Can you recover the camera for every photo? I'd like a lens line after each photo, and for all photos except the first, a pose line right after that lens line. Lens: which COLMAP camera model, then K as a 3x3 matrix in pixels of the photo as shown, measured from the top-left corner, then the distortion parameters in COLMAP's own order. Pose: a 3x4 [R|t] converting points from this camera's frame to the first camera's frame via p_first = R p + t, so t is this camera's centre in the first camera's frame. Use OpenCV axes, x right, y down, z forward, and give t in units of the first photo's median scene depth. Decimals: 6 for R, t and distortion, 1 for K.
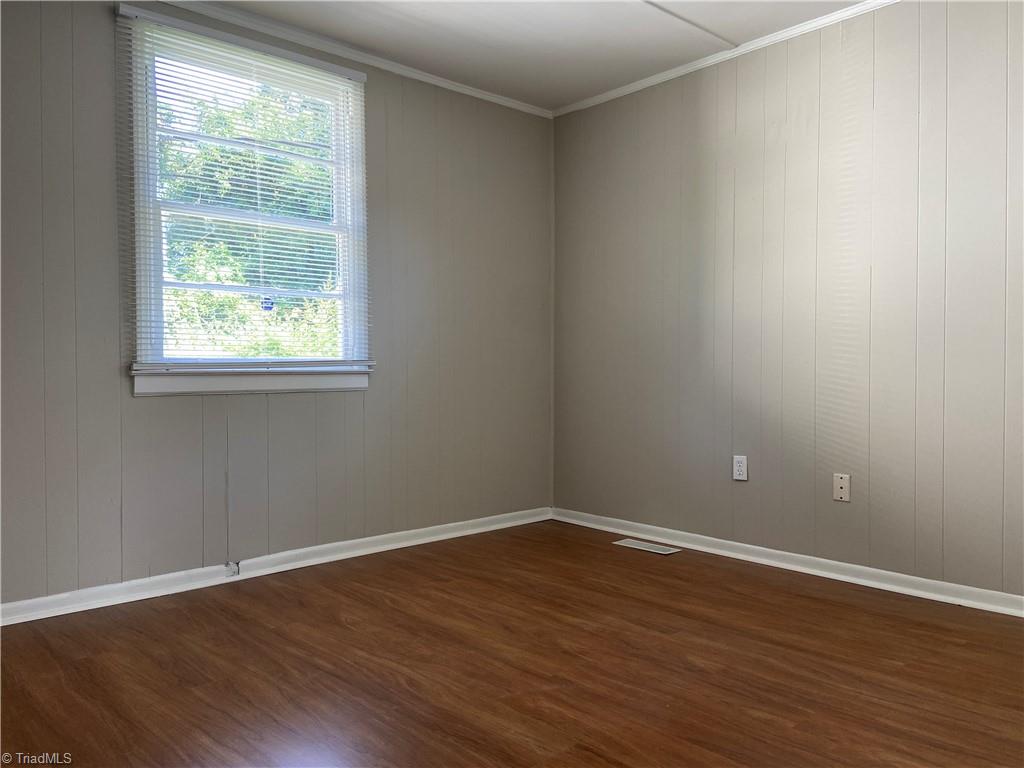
lens RADIAL K [[780.8, 0, 512.0], [0, 780.8, 384.0], [0, 0, 1]] dist [0.166884, -0.235717]
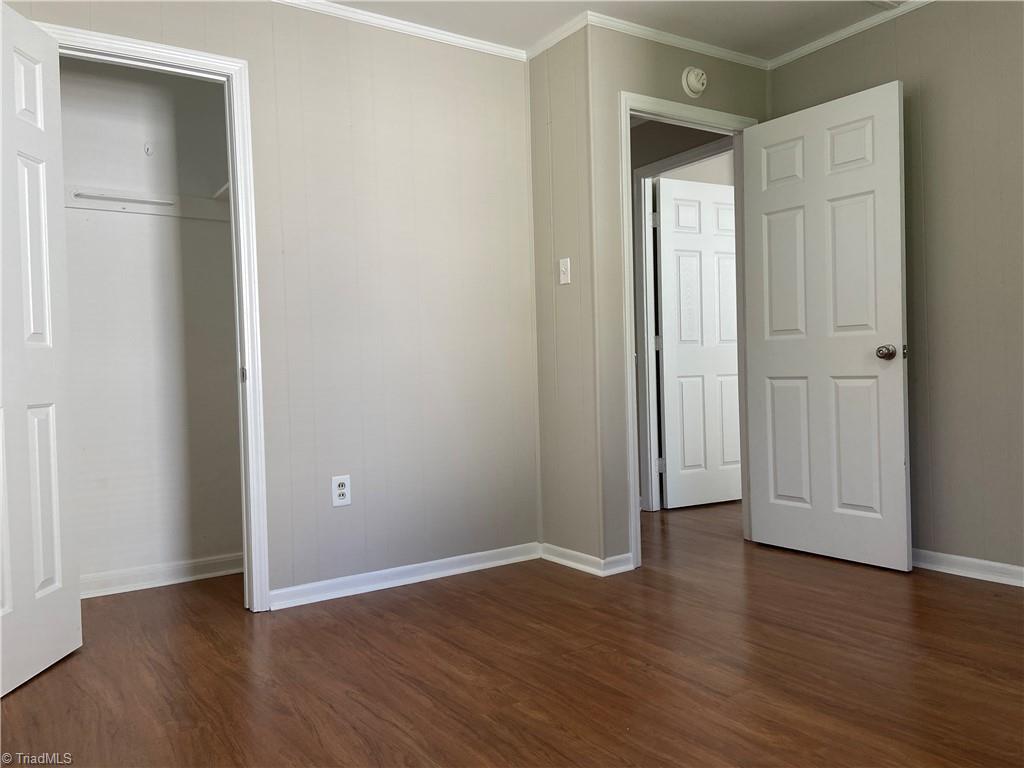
lens RADIAL K [[780.8, 0, 512.0], [0, 780.8, 384.0], [0, 0, 1]] dist [0.166884, -0.235717]
pose [[-0.987290, 0.030902, 0.155898, 0.174088], [0.036556, 0.998769, 0.033533, -0.029477], [-0.154670, 0.038806, -0.987204, 1.948209]]
